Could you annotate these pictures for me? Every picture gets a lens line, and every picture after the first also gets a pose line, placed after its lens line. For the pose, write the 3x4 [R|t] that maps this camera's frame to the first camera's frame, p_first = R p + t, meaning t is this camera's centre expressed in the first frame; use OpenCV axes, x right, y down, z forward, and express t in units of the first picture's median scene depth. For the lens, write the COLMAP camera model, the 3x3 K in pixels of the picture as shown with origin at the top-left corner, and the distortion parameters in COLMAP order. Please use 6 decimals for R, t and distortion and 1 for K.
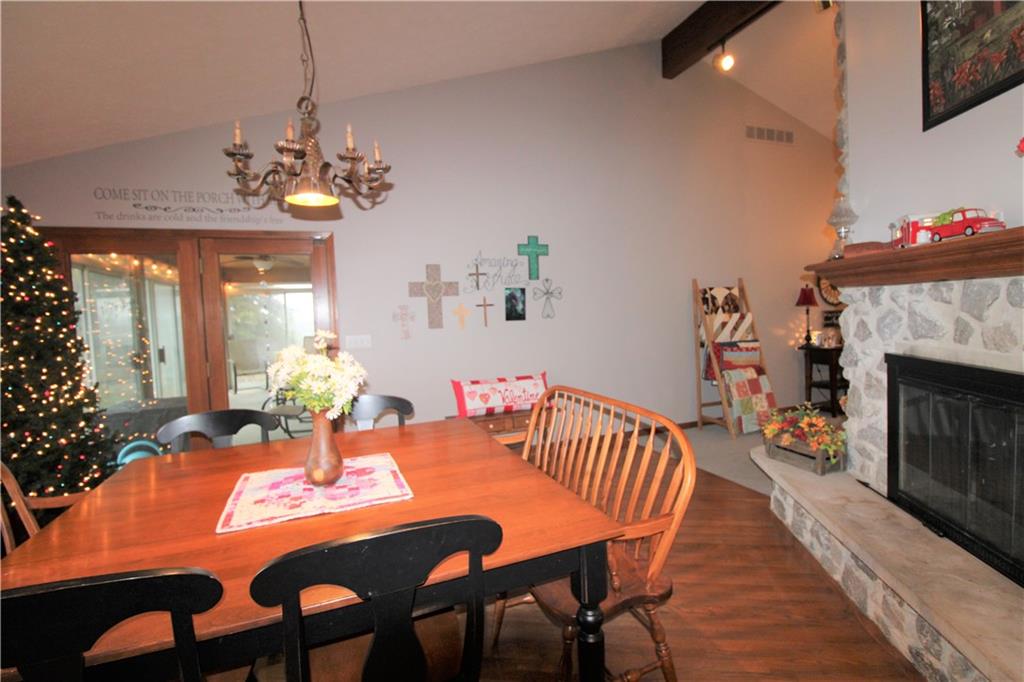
lens RADIAL K [[472.6, 0, 521.9], [0, 472.6, 332.6], [0, 0, 1]] dist [0.000075, -0.013011]
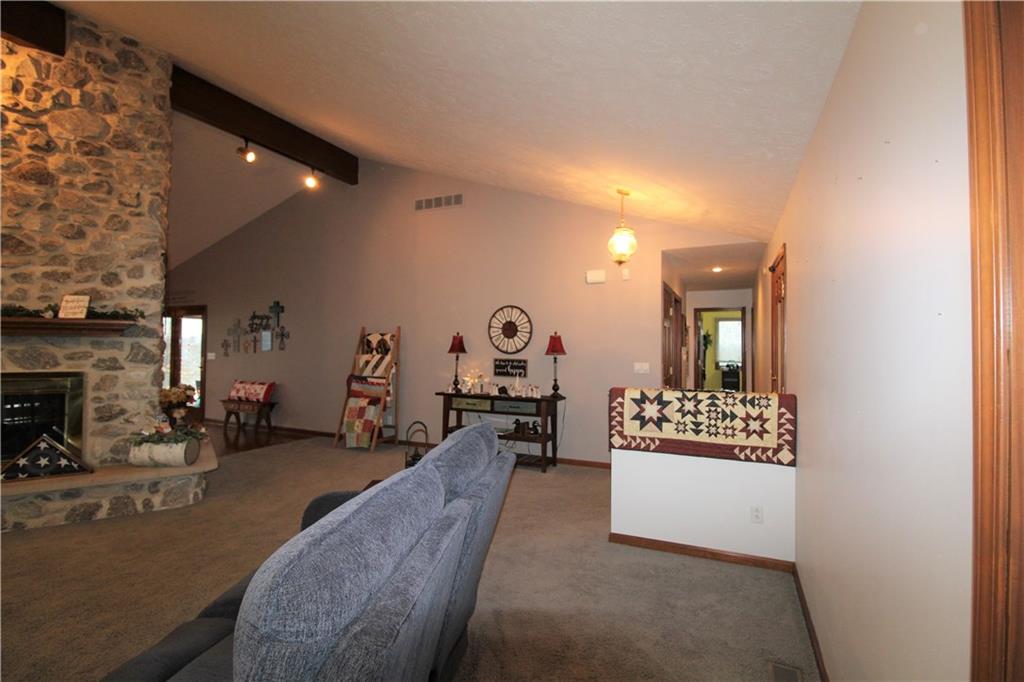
lens RADIAL K [[472.6, 0, 521.9], [0, 472.6, 332.6], [0, 0, 1]] dist [0.000075, -0.013011]
pose [[0.702571, 0.026215, -0.711131, 1.891770], [-0.065636, 0.997449, -0.028076, -0.104386], [0.708580, 0.066402, 0.702499, 0.446669]]
